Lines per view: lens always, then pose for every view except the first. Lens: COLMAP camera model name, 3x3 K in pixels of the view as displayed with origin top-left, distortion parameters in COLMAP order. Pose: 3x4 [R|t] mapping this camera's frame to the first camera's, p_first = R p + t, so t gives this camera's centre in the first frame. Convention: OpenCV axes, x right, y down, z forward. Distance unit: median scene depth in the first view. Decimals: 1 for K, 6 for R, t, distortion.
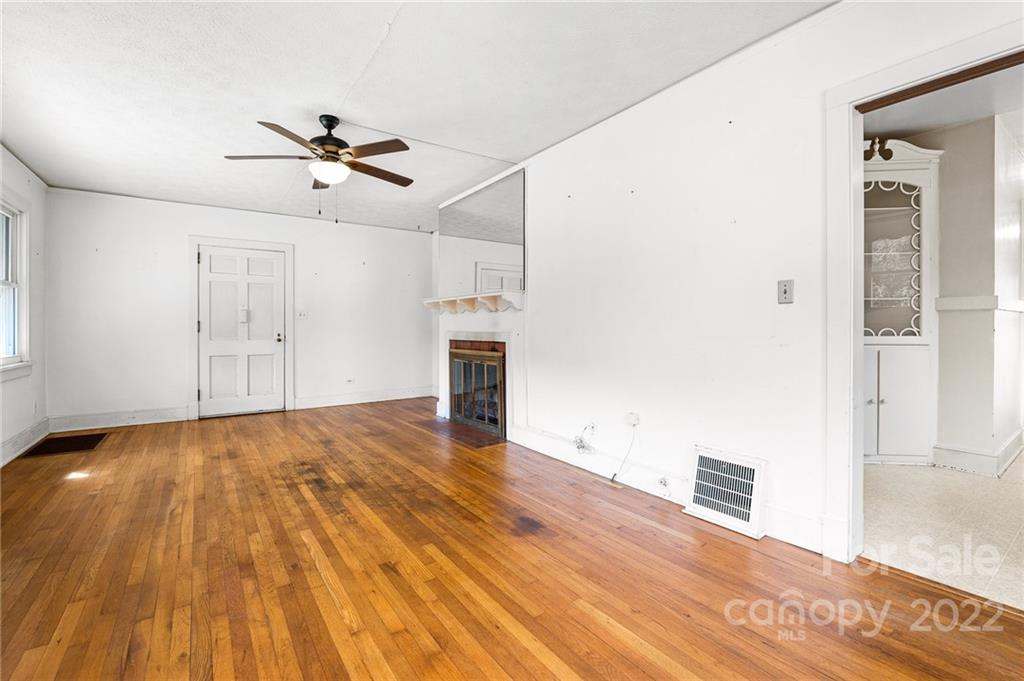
lens RADIAL K [[440.1, 0, 505.1], [0, 440.1, 332.9], [0, 0, 1]] dist [-0.011255, 0.000970]
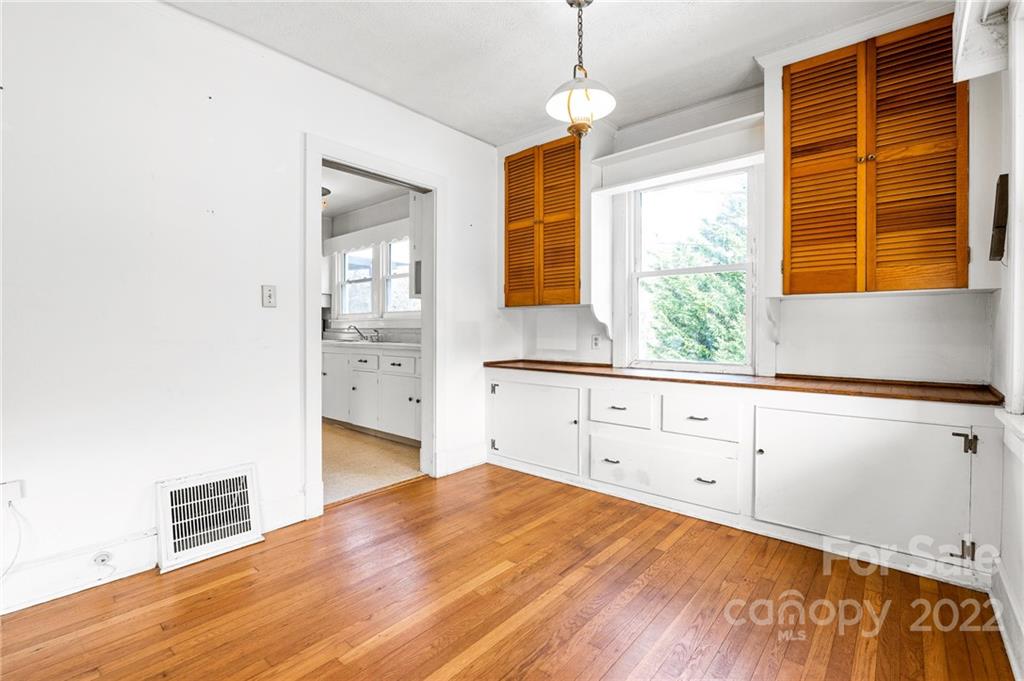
lens RADIAL K [[461.4, 0, 509.6], [0, 461.4, 336.1], [0, 0, 1]] dist [-0.024781, -0.000002]
pose [[-0.242107, -0.011975, 0.970176, -0.415577], [0.014046, 0.999776, 0.015845, -0.004643], [-0.970148, 0.017463, -0.241884, 0.505306]]
